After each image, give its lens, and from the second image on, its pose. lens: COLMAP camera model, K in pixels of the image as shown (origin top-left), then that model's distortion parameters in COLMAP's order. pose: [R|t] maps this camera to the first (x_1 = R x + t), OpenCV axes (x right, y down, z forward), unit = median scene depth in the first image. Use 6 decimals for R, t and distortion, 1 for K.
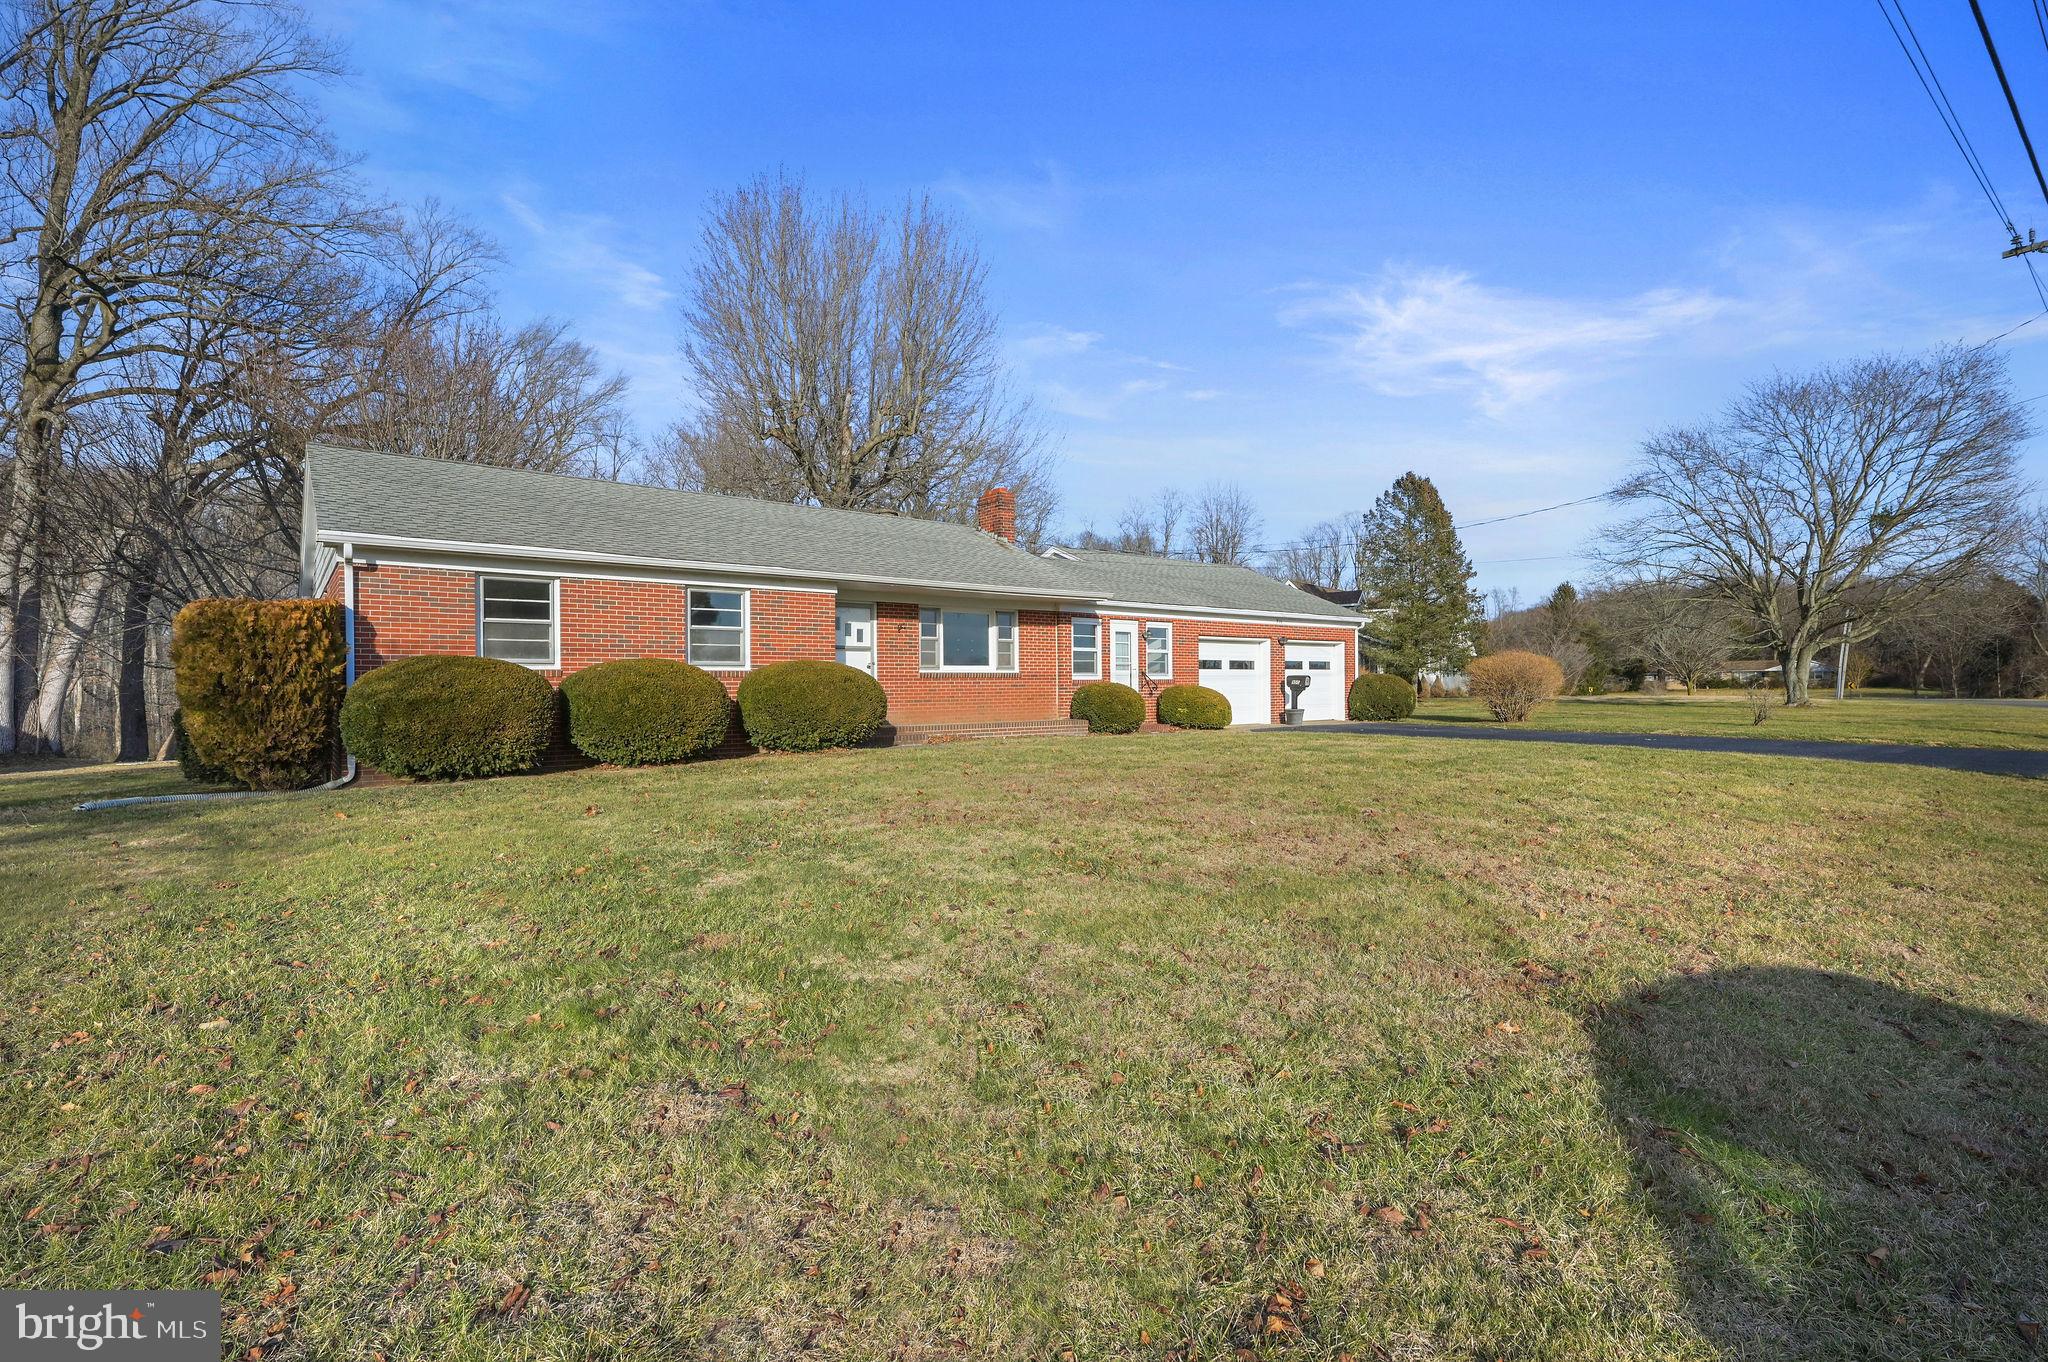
lens RADIAL K [[808.3, 0, 1026.7], [0, 808.3, 694.9], [0, 0, 1]] dist [-0.001558, -0.000186]
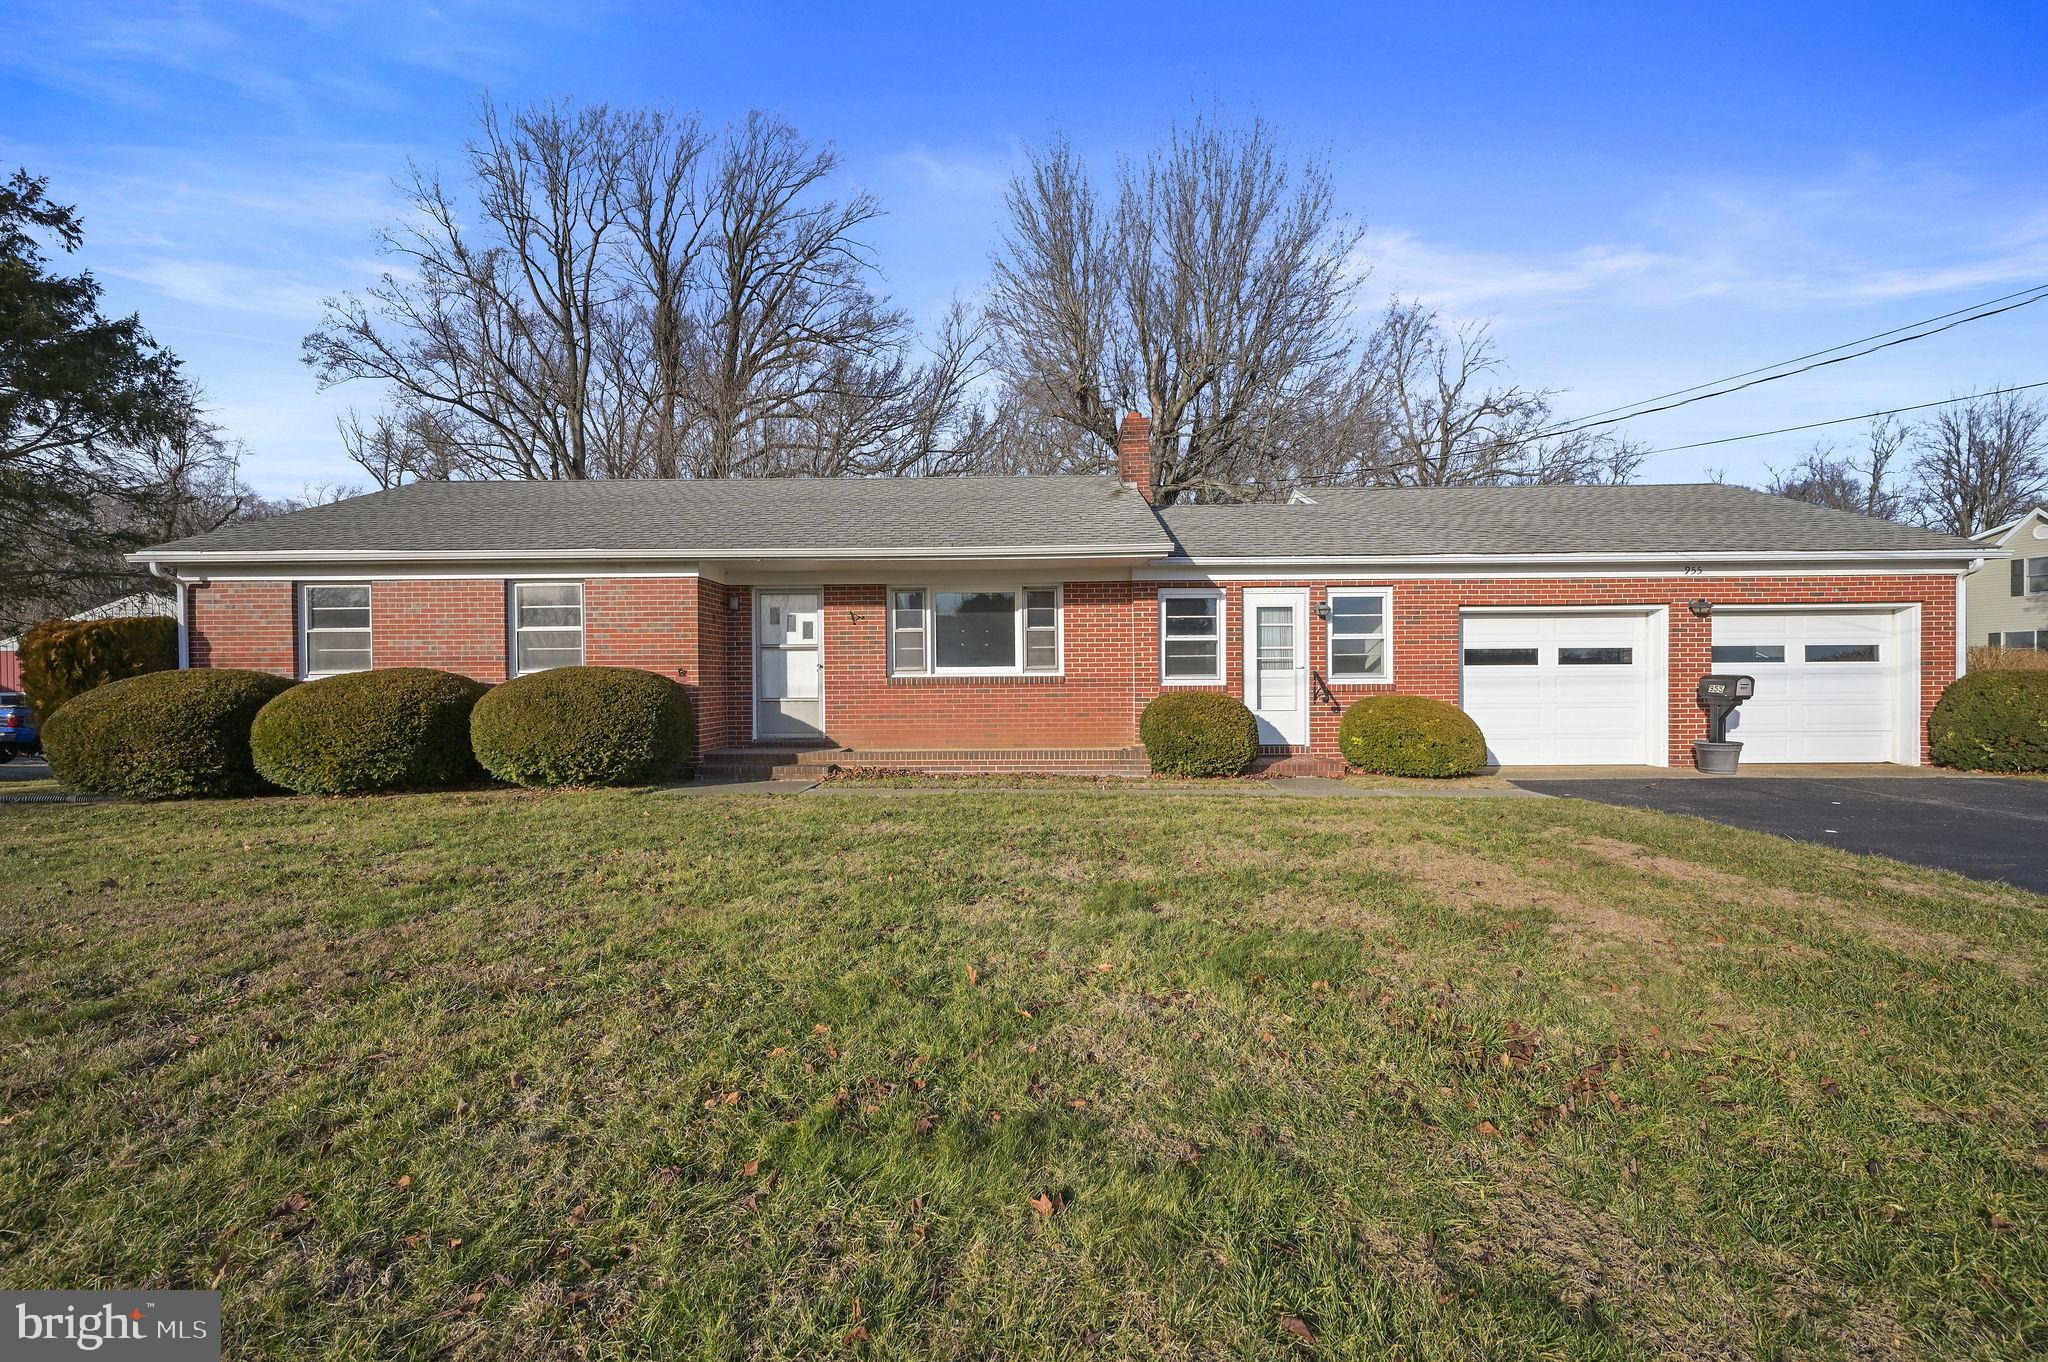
lens RADIAL K [[808.3, 0, 1026.7], [0, 808.3, 694.9], [0, 0, 1]] dist [-0.001558, -0.000186]
pose [[0.810537, 0.008158, -0.585631, 0.341043], [-0.005505, 0.999965, 0.006310, -0.015170], [0.585662, -0.001891, 0.810553, 0.415851]]
